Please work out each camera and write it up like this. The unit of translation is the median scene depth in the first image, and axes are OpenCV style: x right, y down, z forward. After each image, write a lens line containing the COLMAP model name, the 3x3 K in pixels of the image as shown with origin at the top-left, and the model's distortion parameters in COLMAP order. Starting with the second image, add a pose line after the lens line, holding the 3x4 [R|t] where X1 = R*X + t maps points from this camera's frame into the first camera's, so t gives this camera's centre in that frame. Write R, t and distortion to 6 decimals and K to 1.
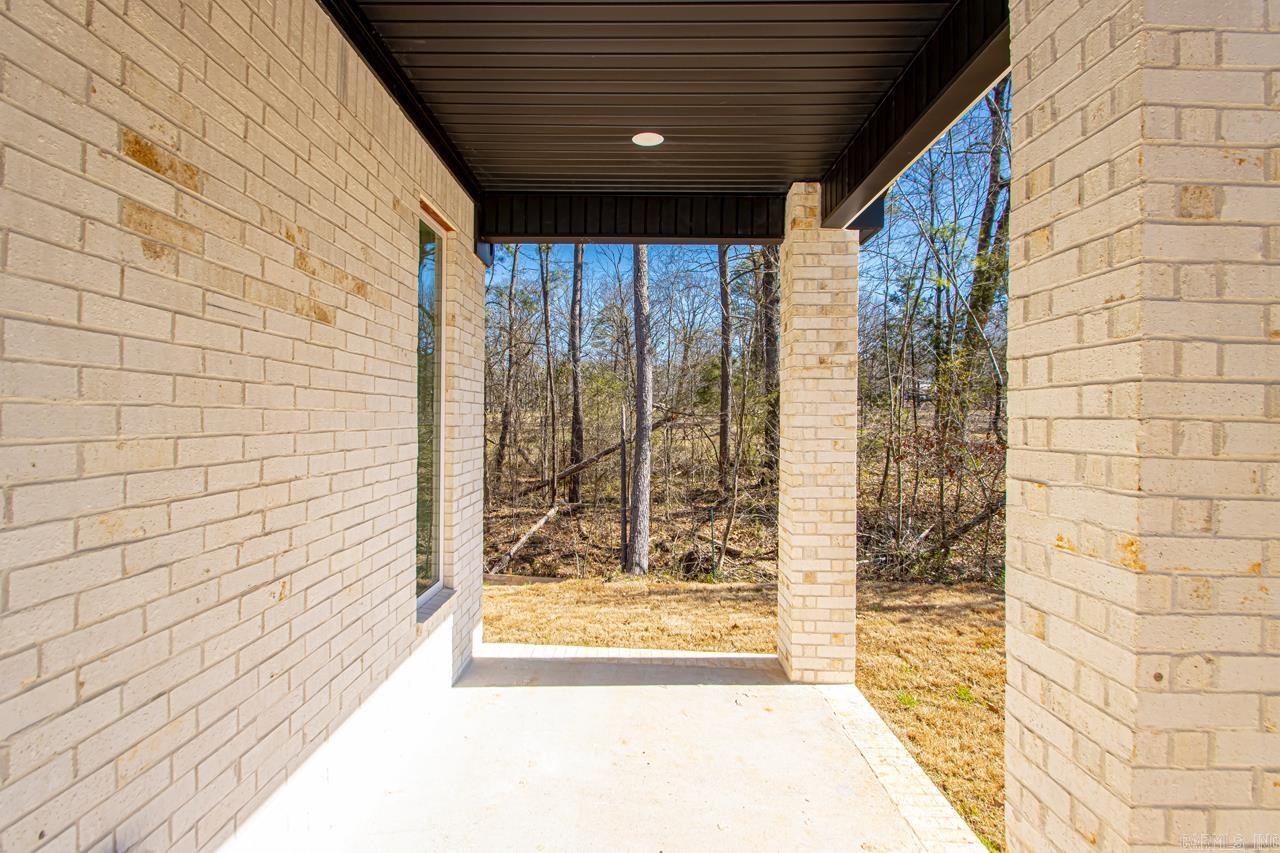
lens RADIAL K [[598.7, 0, 640.8], [0, 598.7, 412.6], [0, 0, 1]] dist [0.015701, -0.016218]
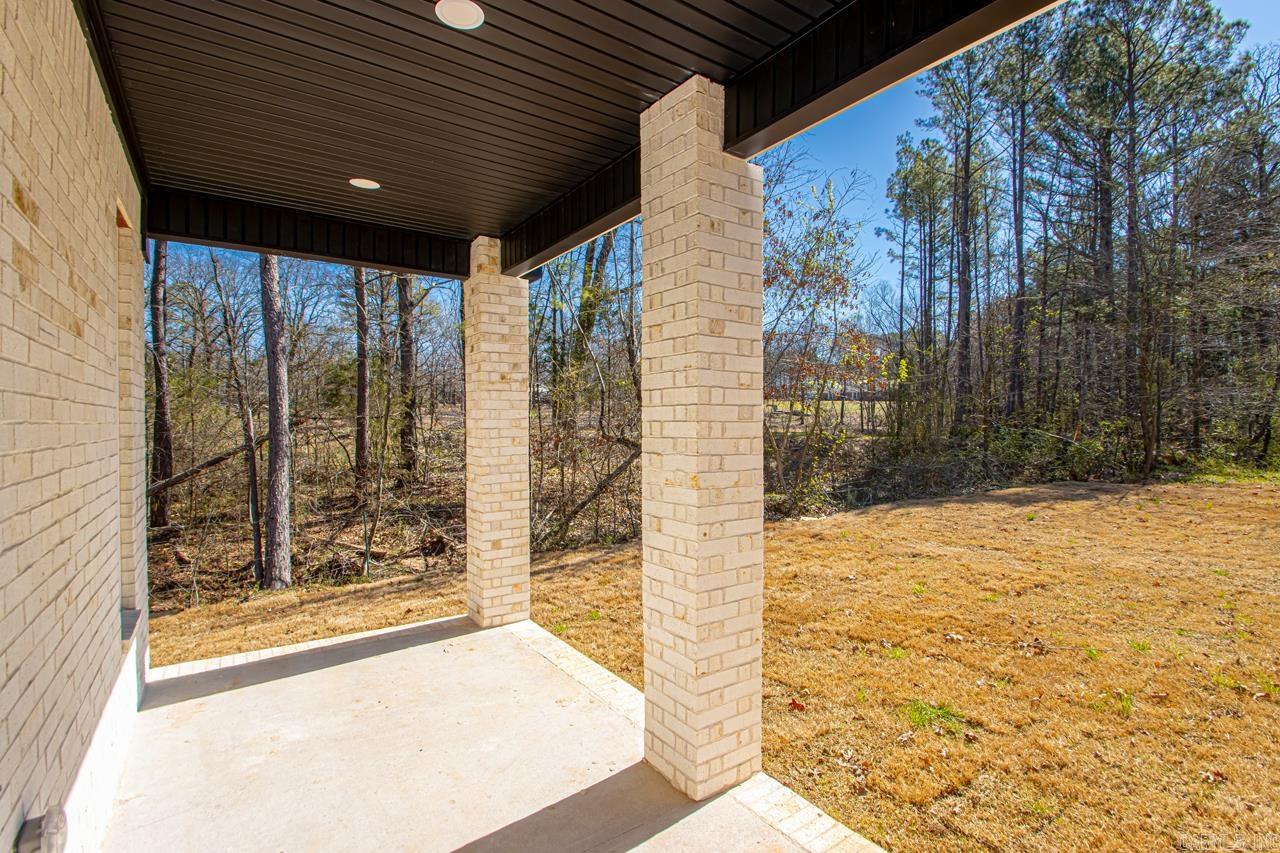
lens RADIAL K [[598.7, 0, 640.8], [0, 598.7, 412.6], [0, 0, 1]] dist [0.015701, -0.016218]
pose [[0.813364, -0.007843, 0.581702, -0.176750], [0.008458, 0.999963, 0.001655, -0.007751], [-0.581694, 0.003574, 0.813400, -0.191952]]
